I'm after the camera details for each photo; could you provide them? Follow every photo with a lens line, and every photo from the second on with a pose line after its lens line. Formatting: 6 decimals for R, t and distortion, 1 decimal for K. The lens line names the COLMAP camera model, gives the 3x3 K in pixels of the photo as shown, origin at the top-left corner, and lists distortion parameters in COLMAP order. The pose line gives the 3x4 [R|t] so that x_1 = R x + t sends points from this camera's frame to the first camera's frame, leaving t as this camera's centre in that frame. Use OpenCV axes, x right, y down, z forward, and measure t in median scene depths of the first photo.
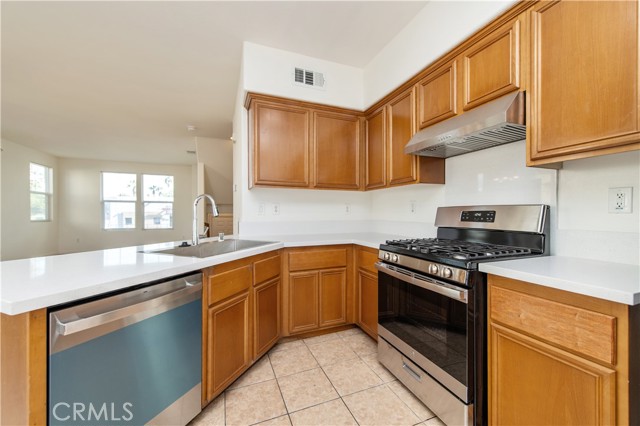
lens RADIAL K [[251.1, 0, 317.4], [0, 251.1, 216.2], [0, 0, 1]] dist [0.007020, -0.001296]
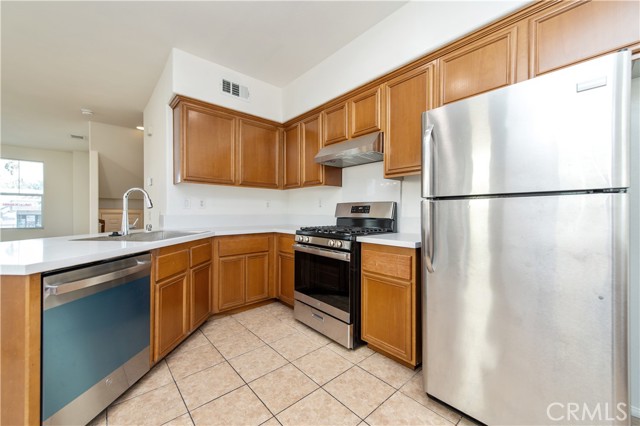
lens RADIAL K [[251.1, 0, 321.6], [0, 251.1, 206.1], [0, 0, 1]] dist [0.007020, -0.001296]
pose [[0.937033, 0.012134, 0.349031, -0.088647], [-0.000012, 0.999397, -0.034711, 0.031793], [-0.349242, 0.032521, 0.936468, -0.290458]]
